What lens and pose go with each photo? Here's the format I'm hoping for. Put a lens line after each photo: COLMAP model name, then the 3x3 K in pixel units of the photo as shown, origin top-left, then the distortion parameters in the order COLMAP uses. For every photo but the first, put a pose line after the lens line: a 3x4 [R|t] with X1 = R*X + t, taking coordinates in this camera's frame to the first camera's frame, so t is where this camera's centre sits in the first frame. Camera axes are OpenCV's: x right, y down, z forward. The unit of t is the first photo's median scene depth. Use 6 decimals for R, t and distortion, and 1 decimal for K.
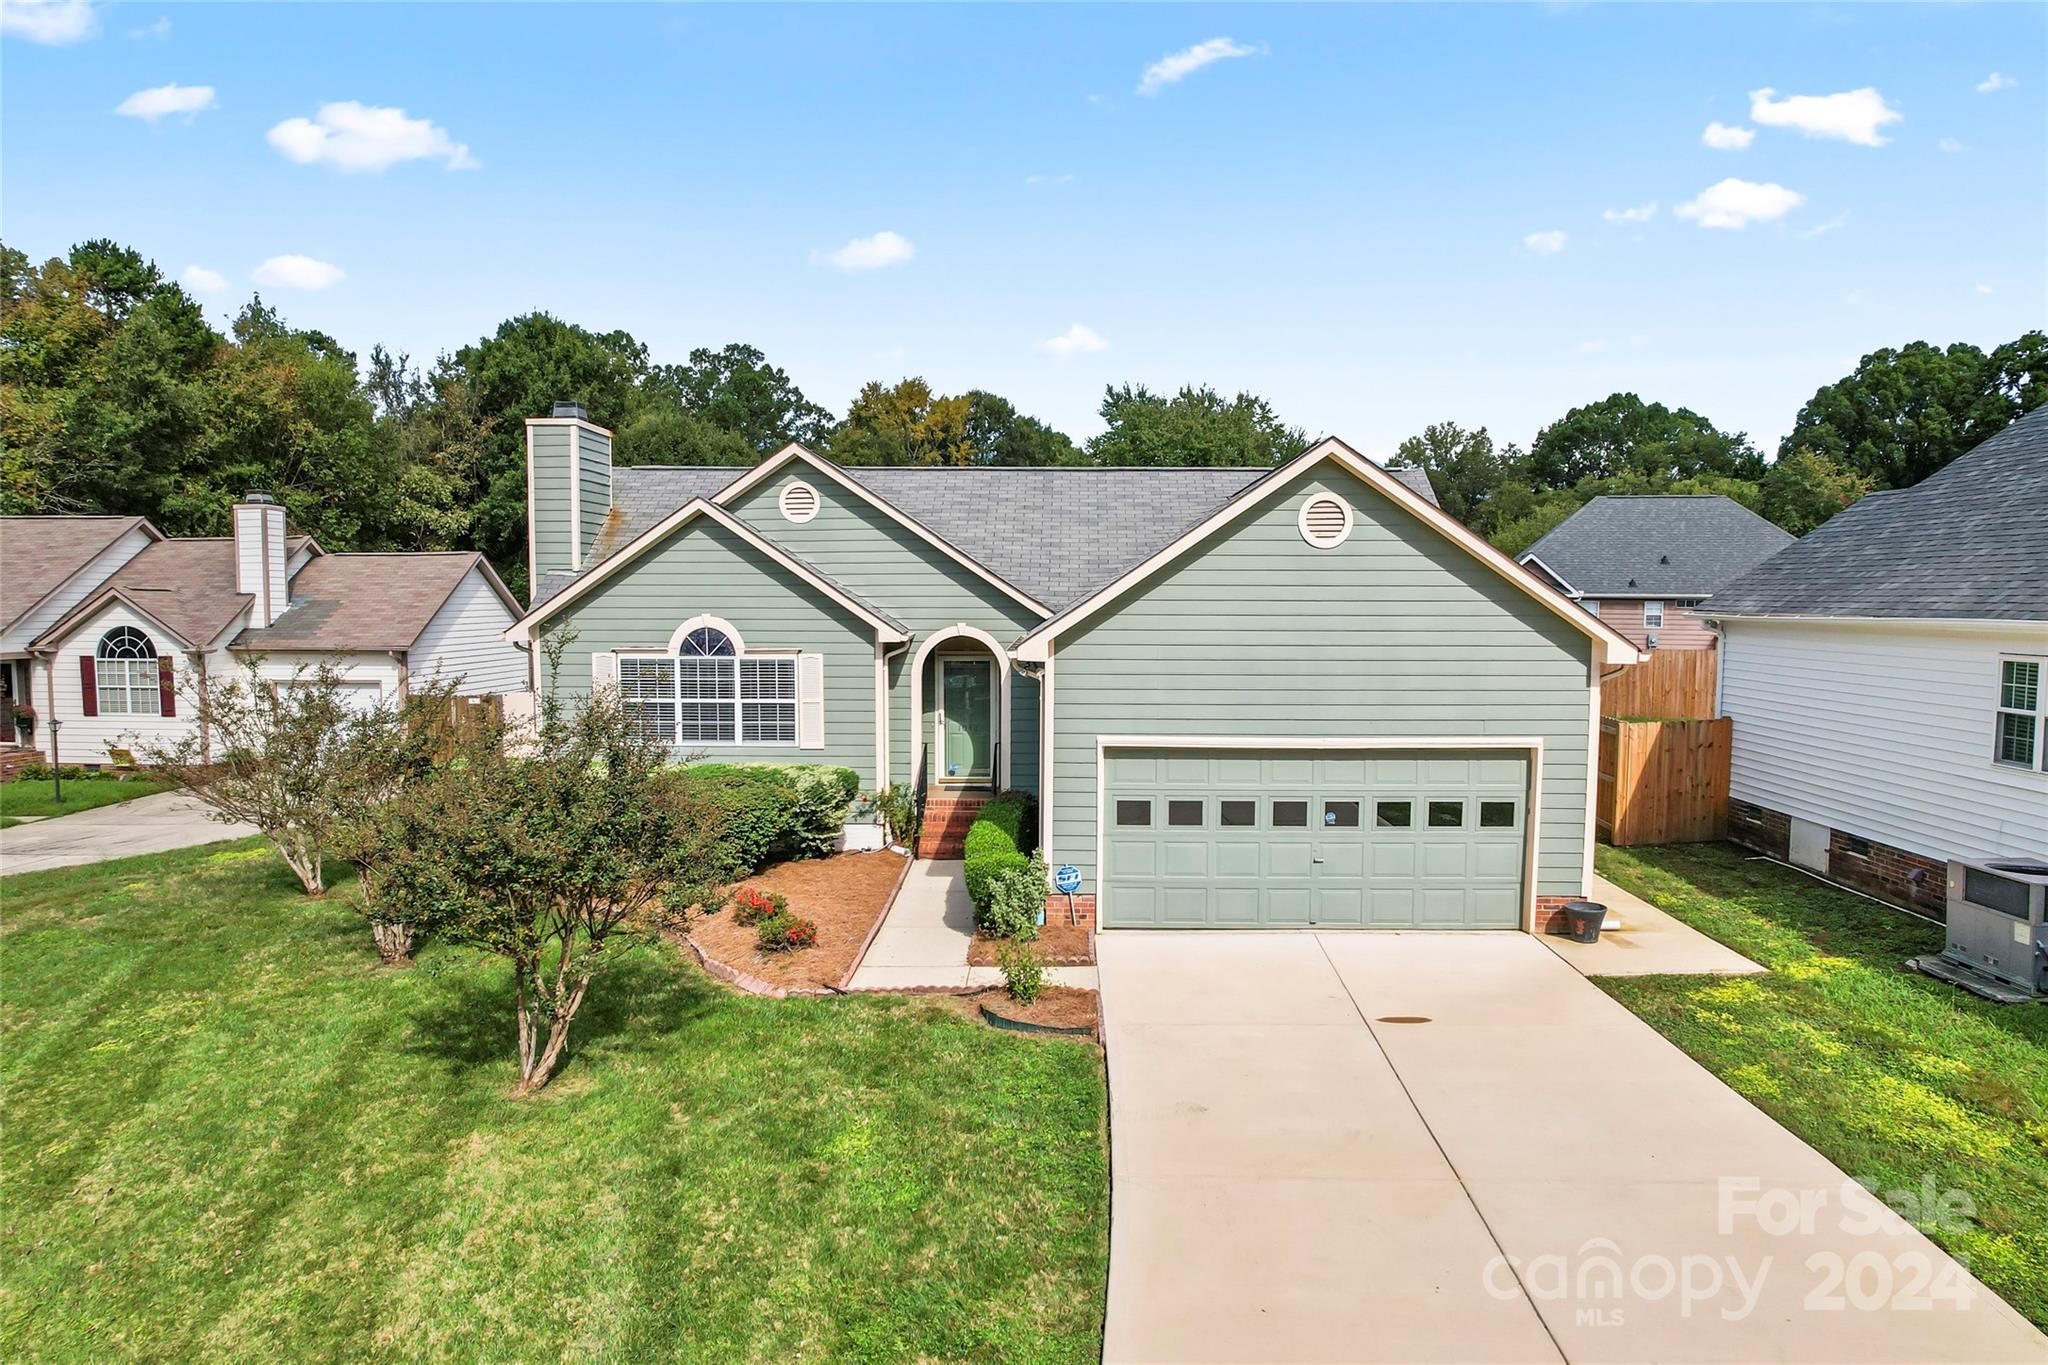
lens RADIAL K [[1338.8, 0, 1024.0], [0, 1338.8, 682.5], [0, 0, 1]] dist [-0.026312, 0.004241]
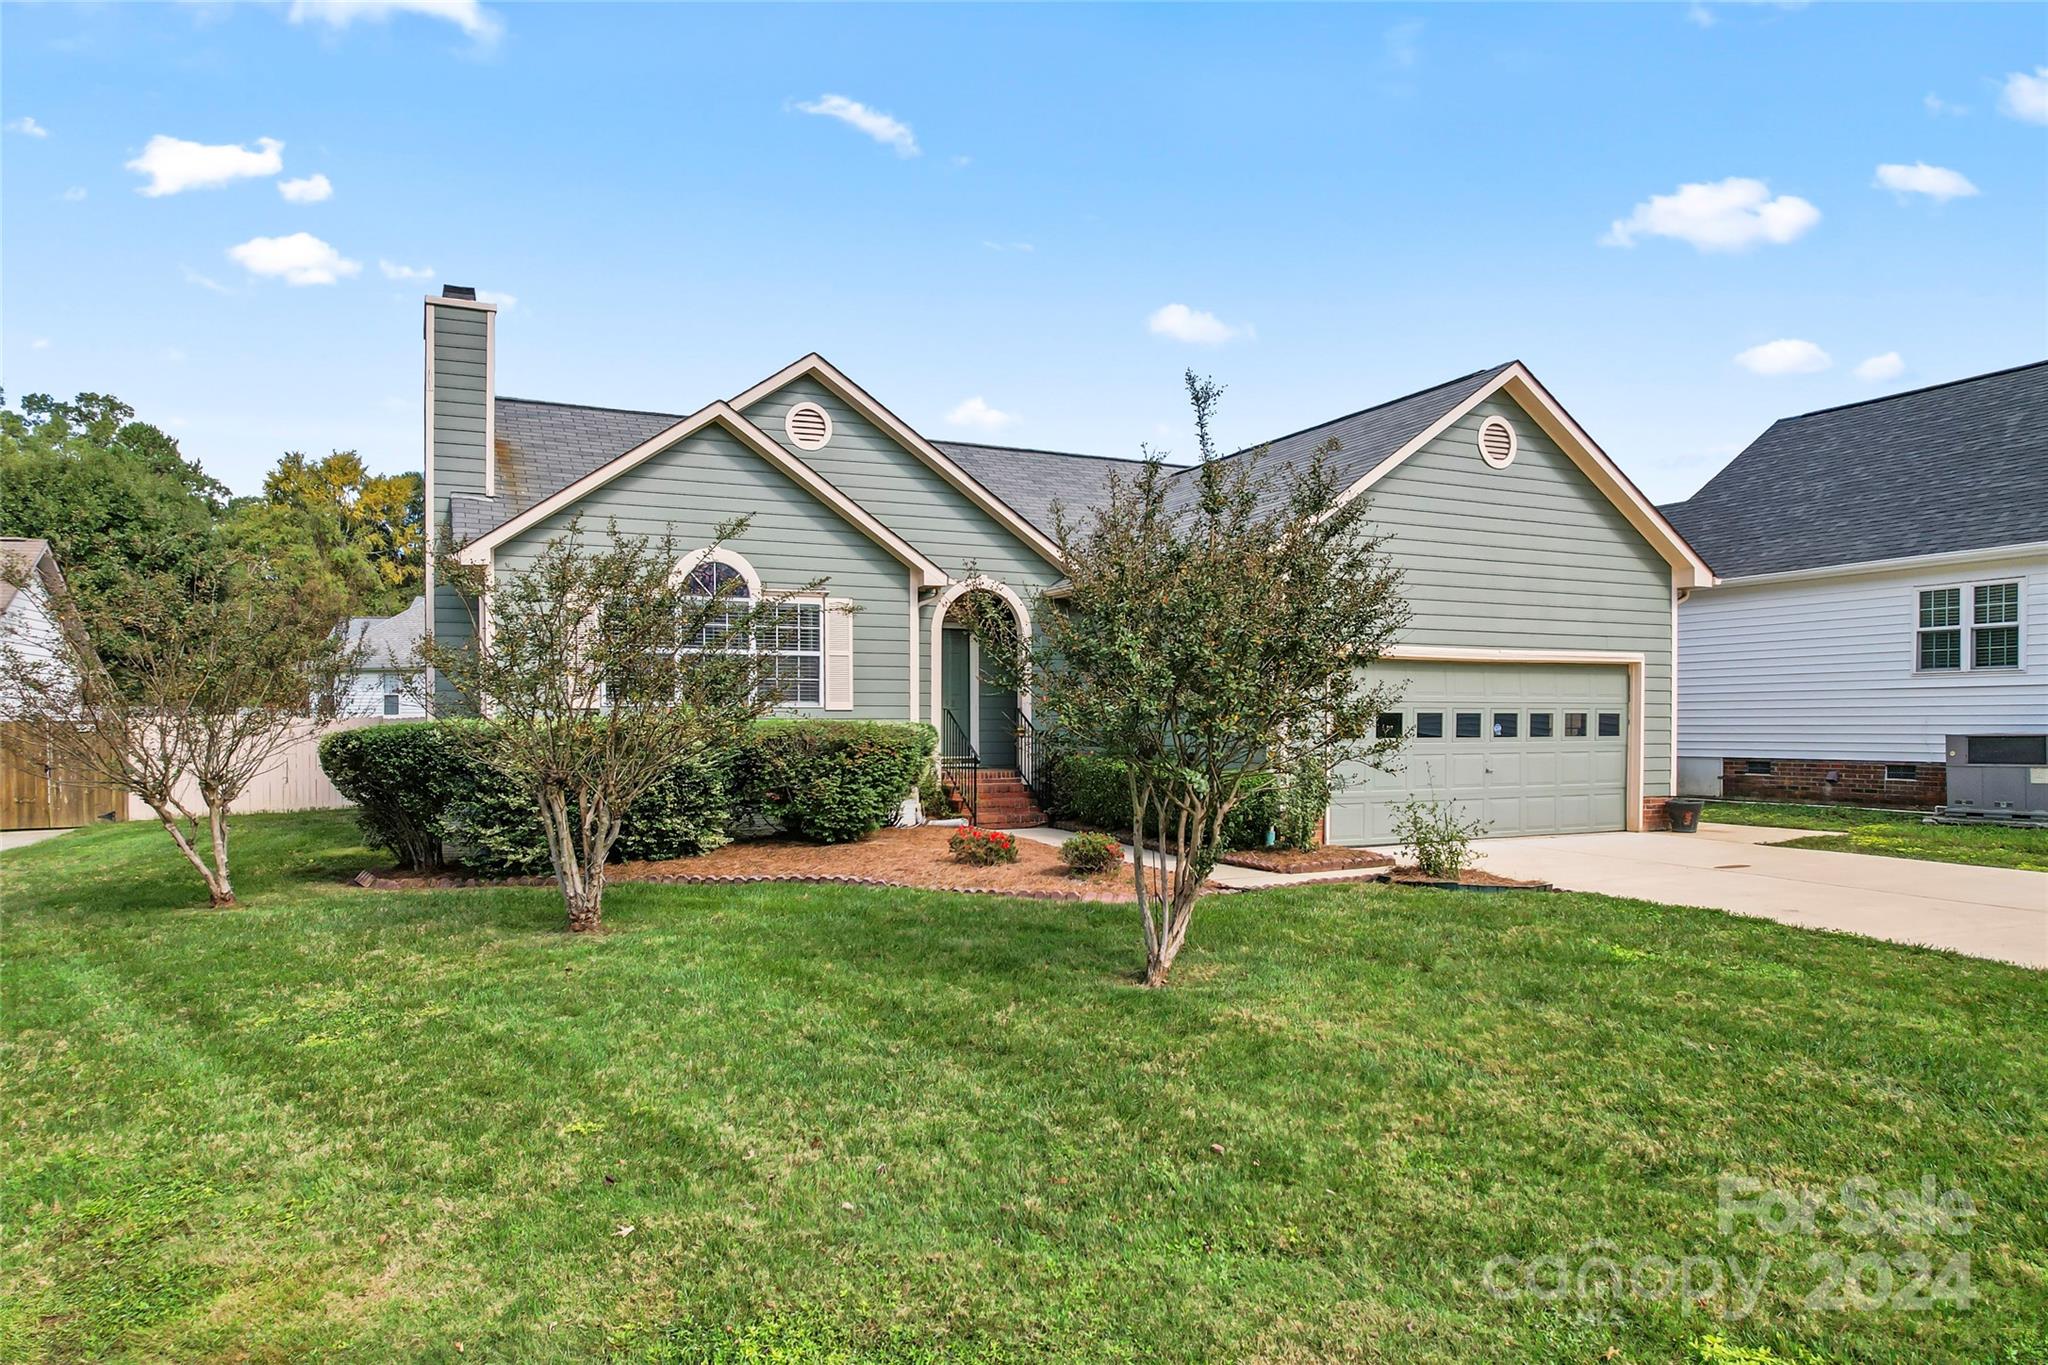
lens RADIAL K [[1319.6, 0, 1030.4], [0, 1319.6, 740.3], [0, 0, 1]] dist [-0.018950, 0.000736]
pose [[0.884806, -0.005991, 0.465921, -0.445498], [0.034637, 0.997997, -0.052945, 0.118042], [-0.464671, 0.062984, 0.883241, 0.203764]]
